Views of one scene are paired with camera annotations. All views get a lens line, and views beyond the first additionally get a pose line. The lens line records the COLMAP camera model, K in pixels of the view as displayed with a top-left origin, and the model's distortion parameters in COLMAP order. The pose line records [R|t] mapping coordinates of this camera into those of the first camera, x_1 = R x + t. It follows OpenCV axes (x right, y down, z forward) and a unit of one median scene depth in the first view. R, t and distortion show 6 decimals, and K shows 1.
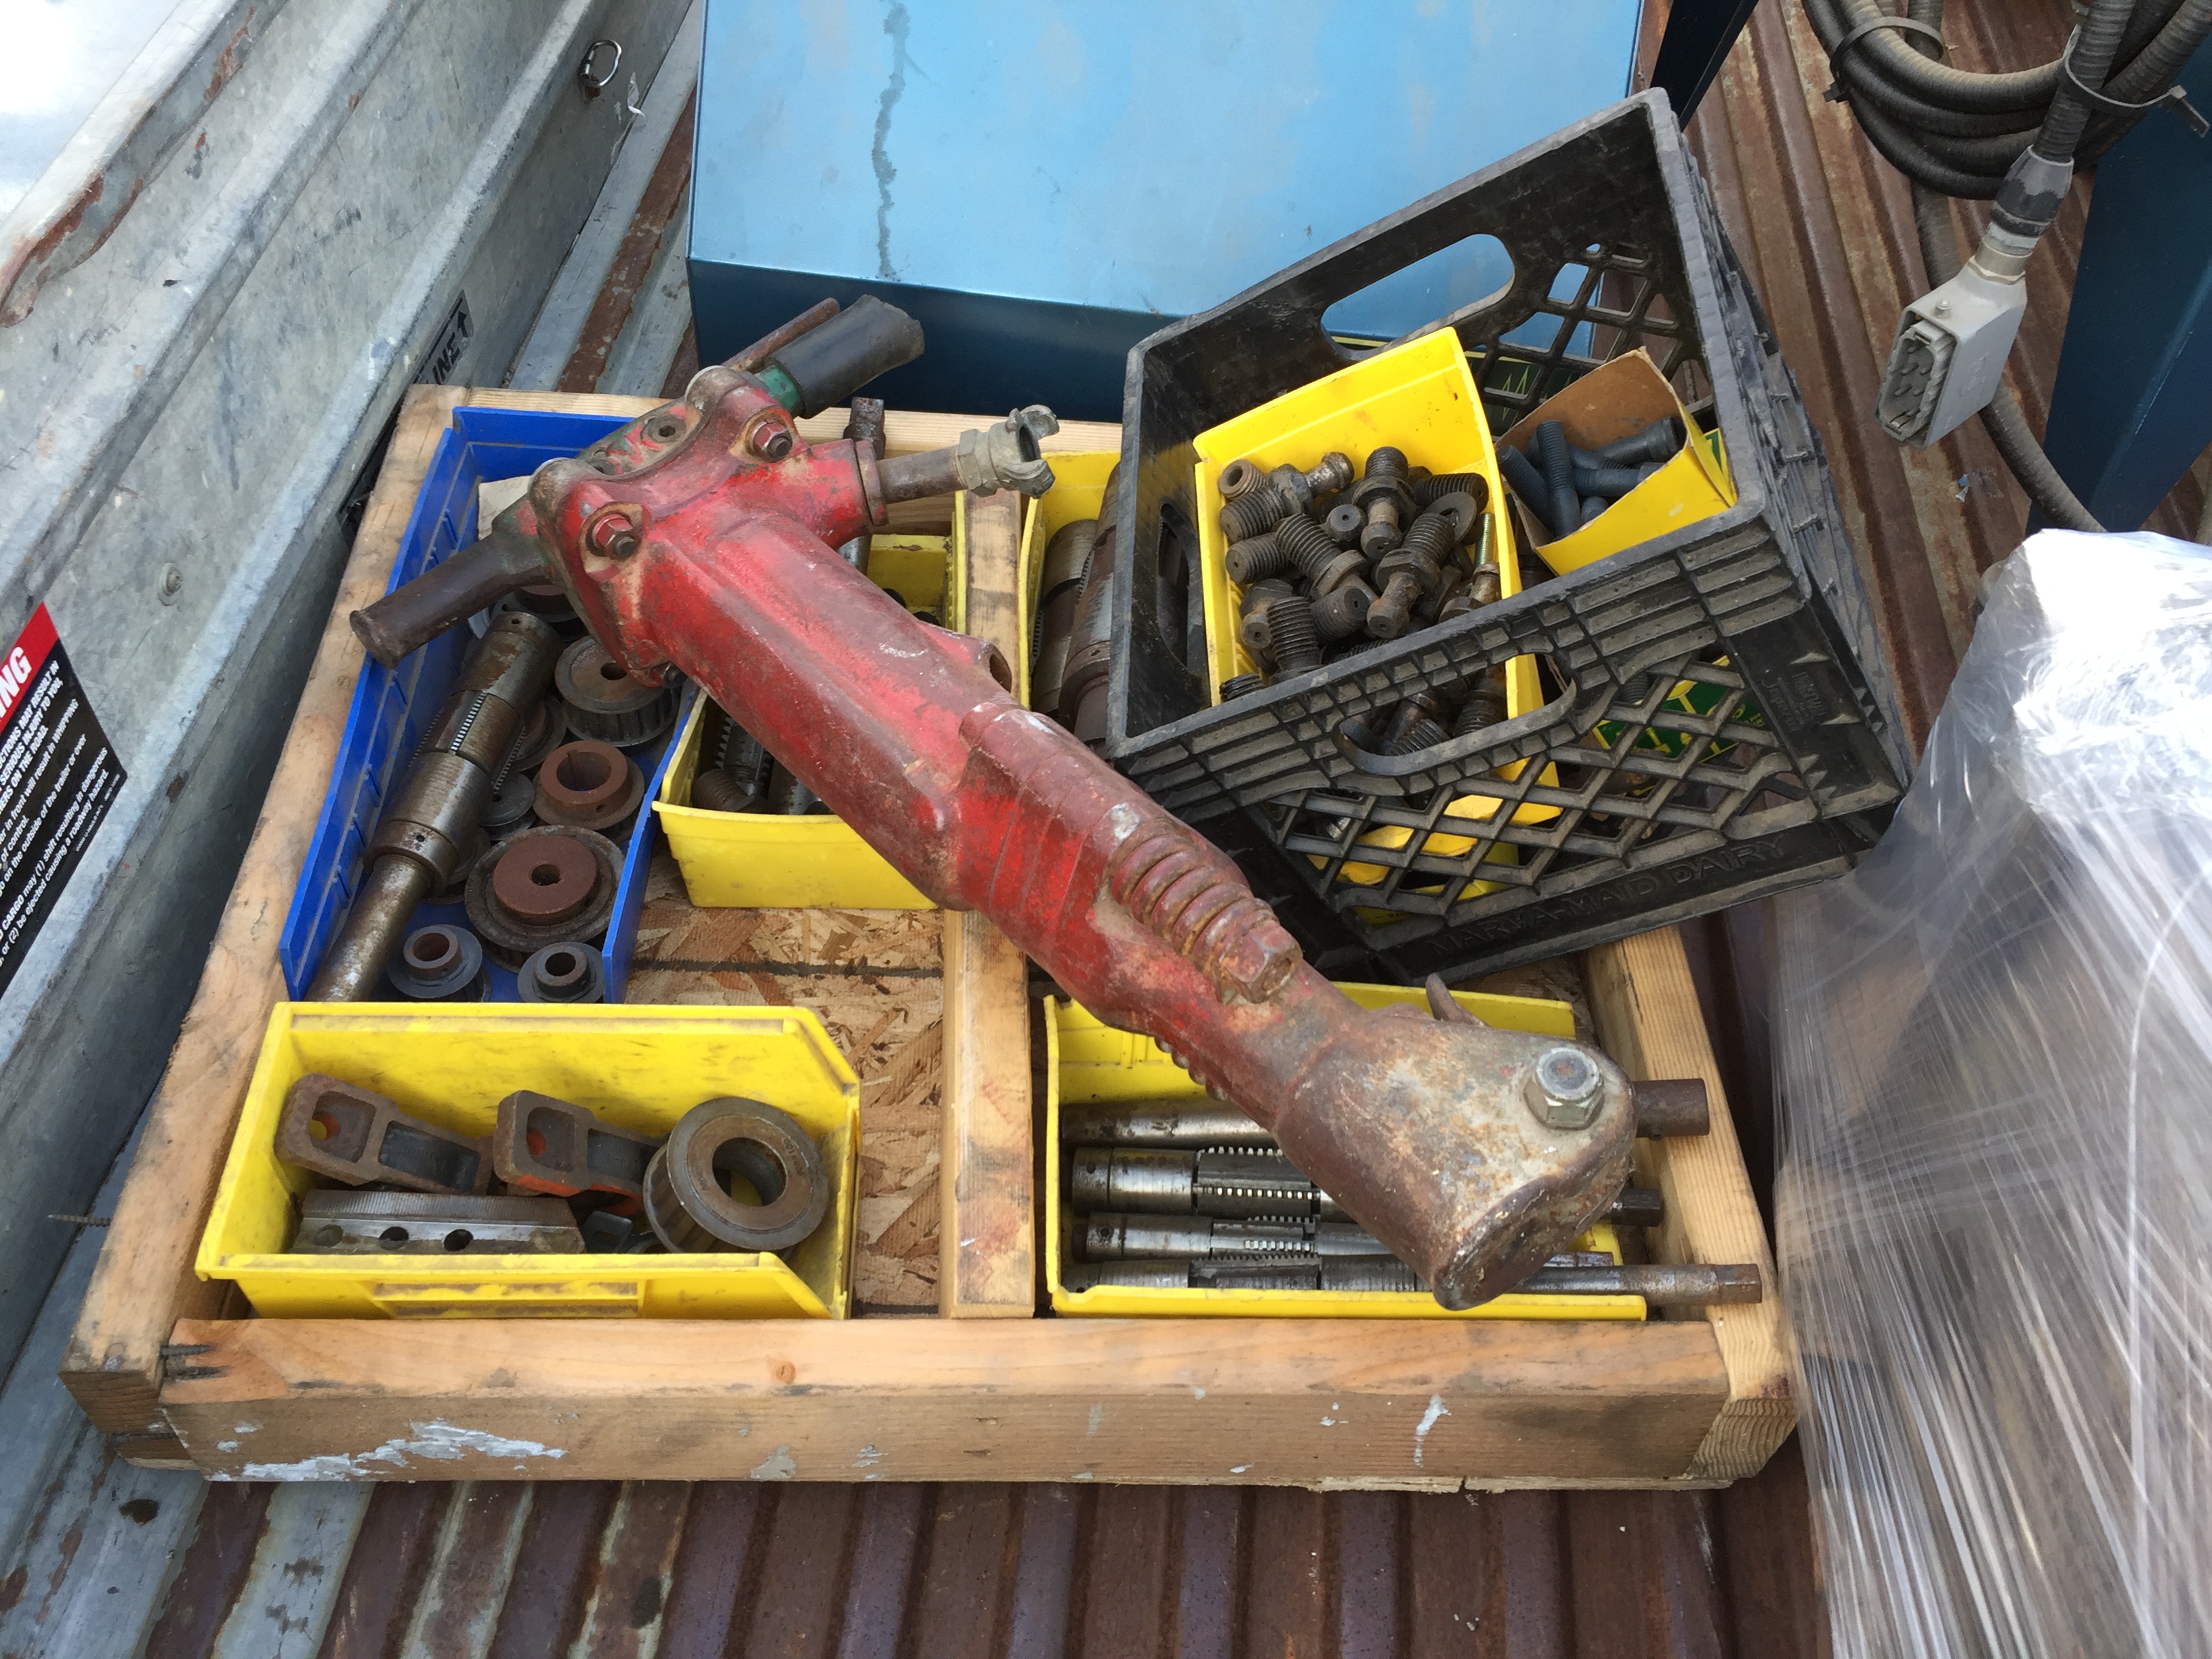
lens RADIAL K [[1944.7, 0, 1102.2], [0, 1944.7, 789.7], [0, 0, 1]] dist [0.101051, -0.164741]
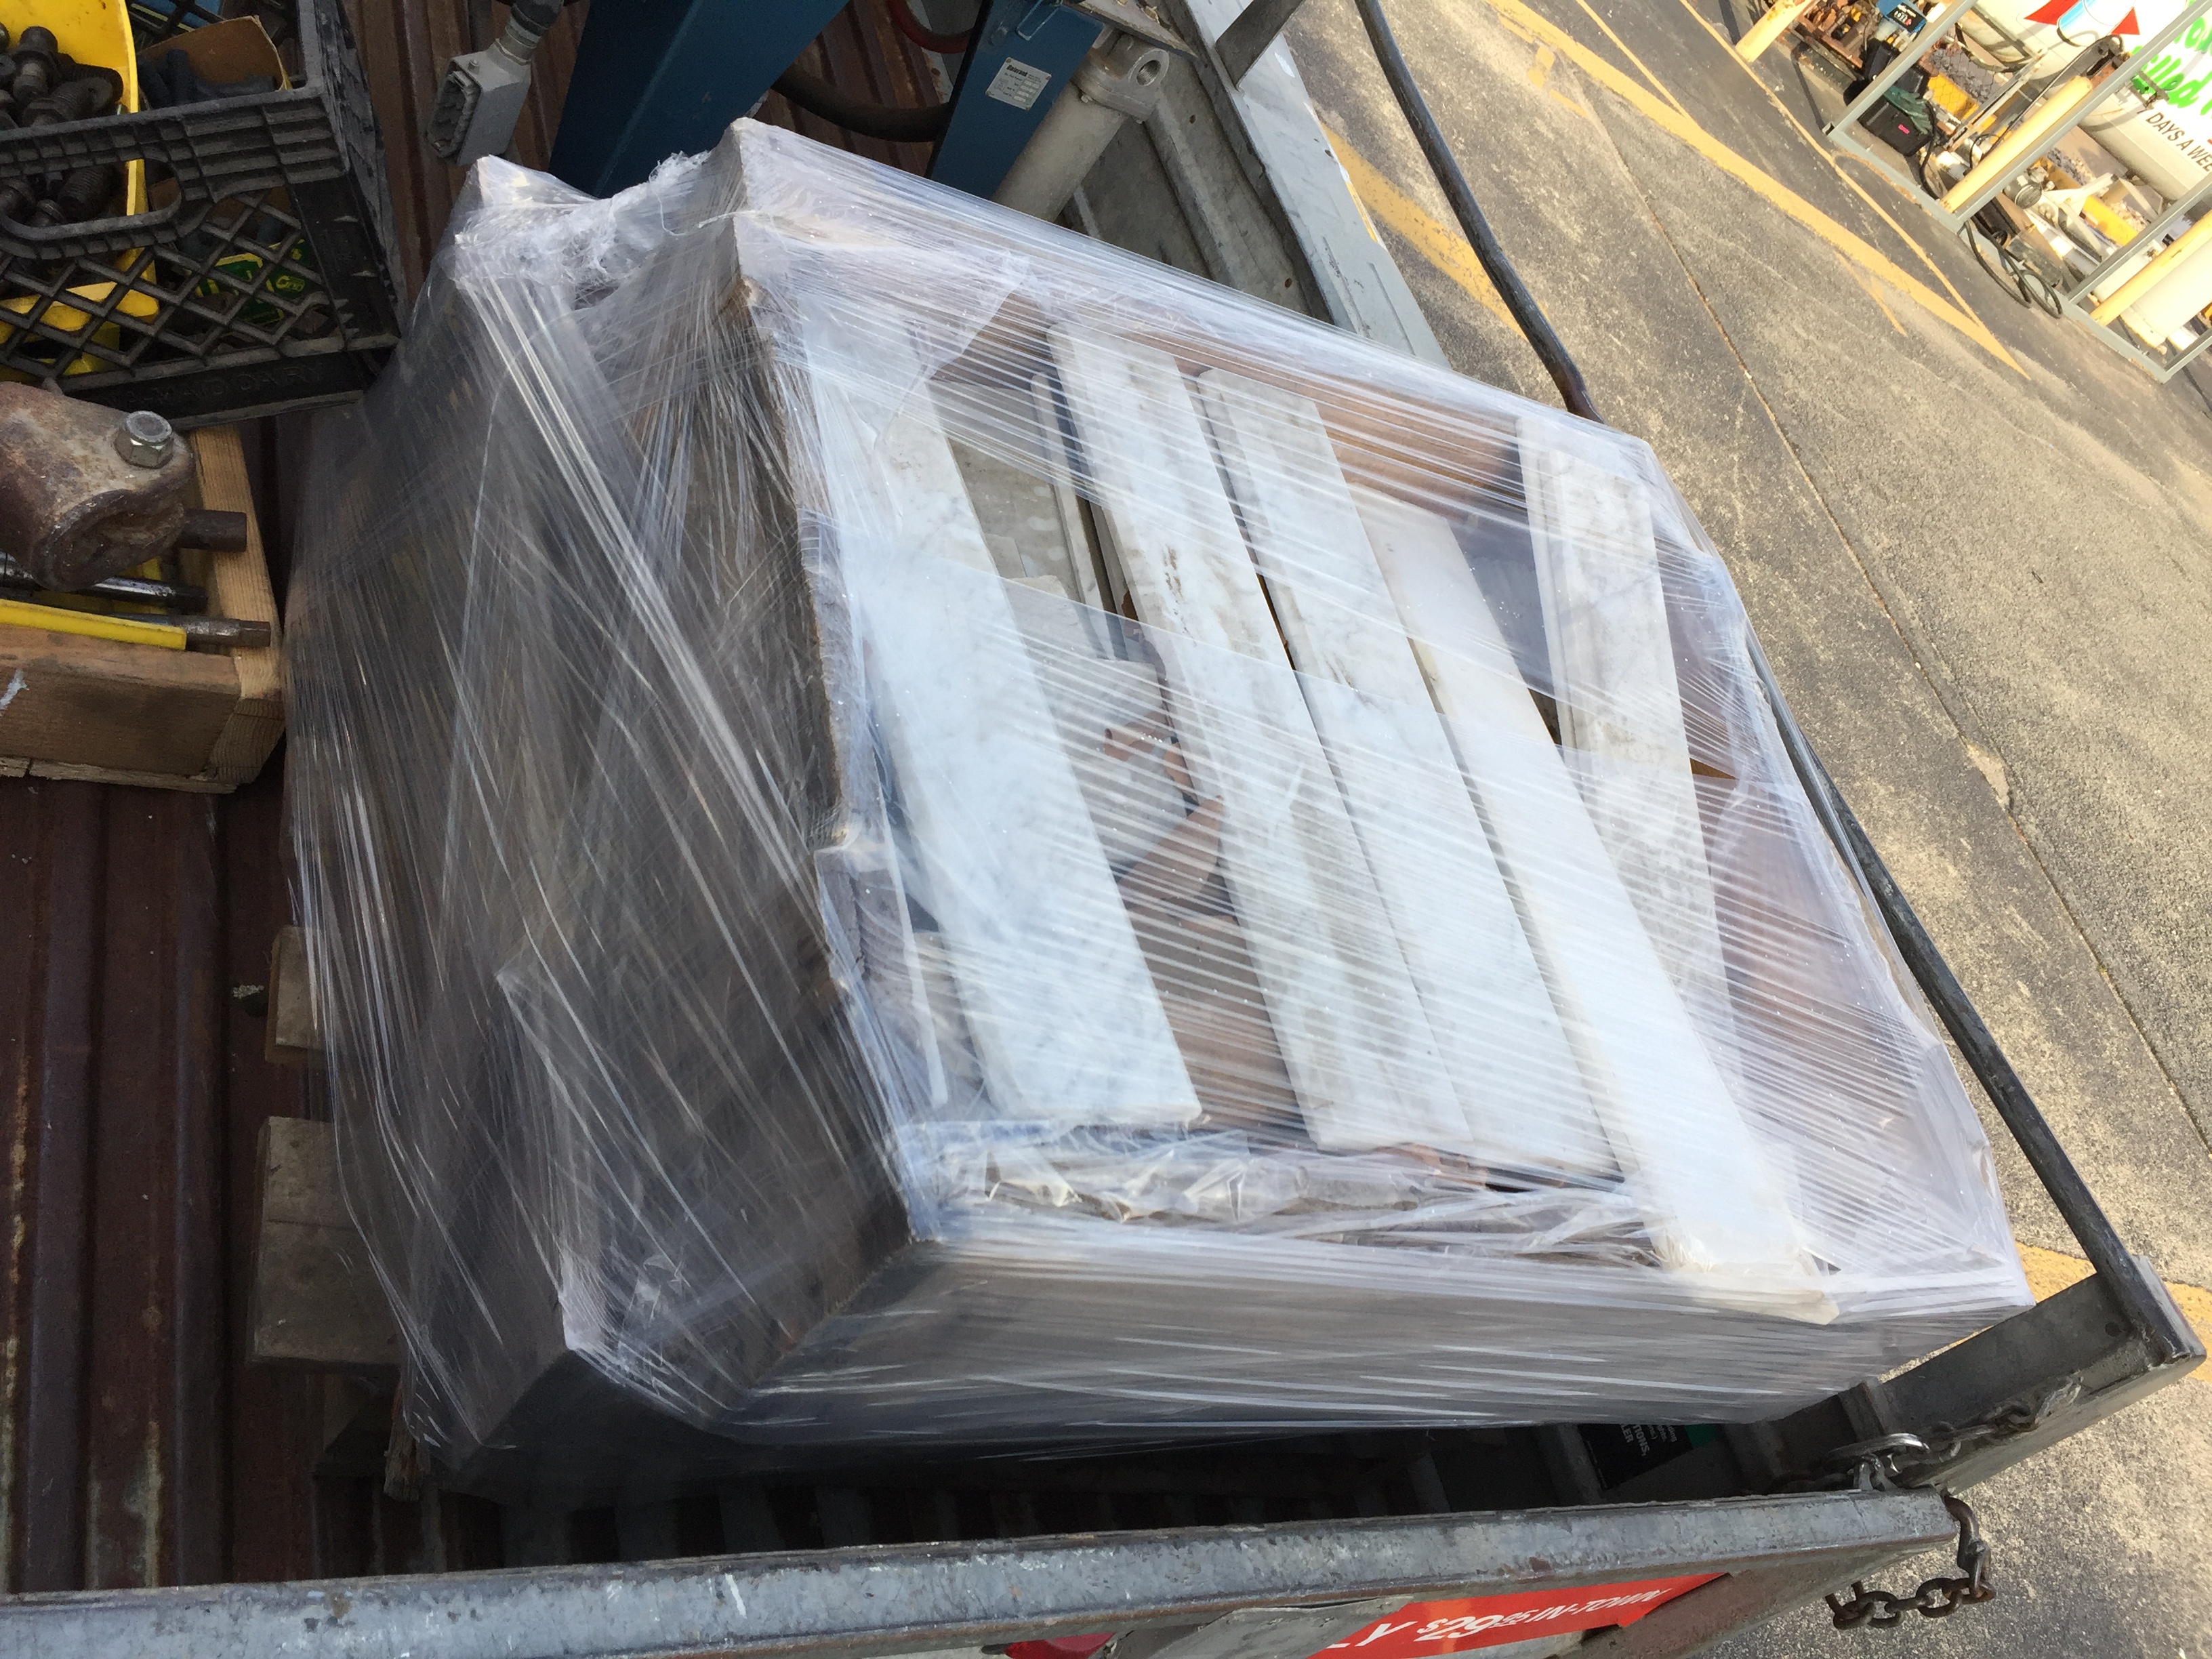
lens RADIAL K [[1944.7, 0, 1102.2], [0, 1944.7, 789.7], [0, 0, 1]] dist [0.101051, -0.164741]
pose [[0.766966, 0.081291, 0.636518, -0.120678], [-0.102093, 0.994767, -0.004027, 0.306914], [-0.633514, -0.061896, 0.771251, -0.549820]]
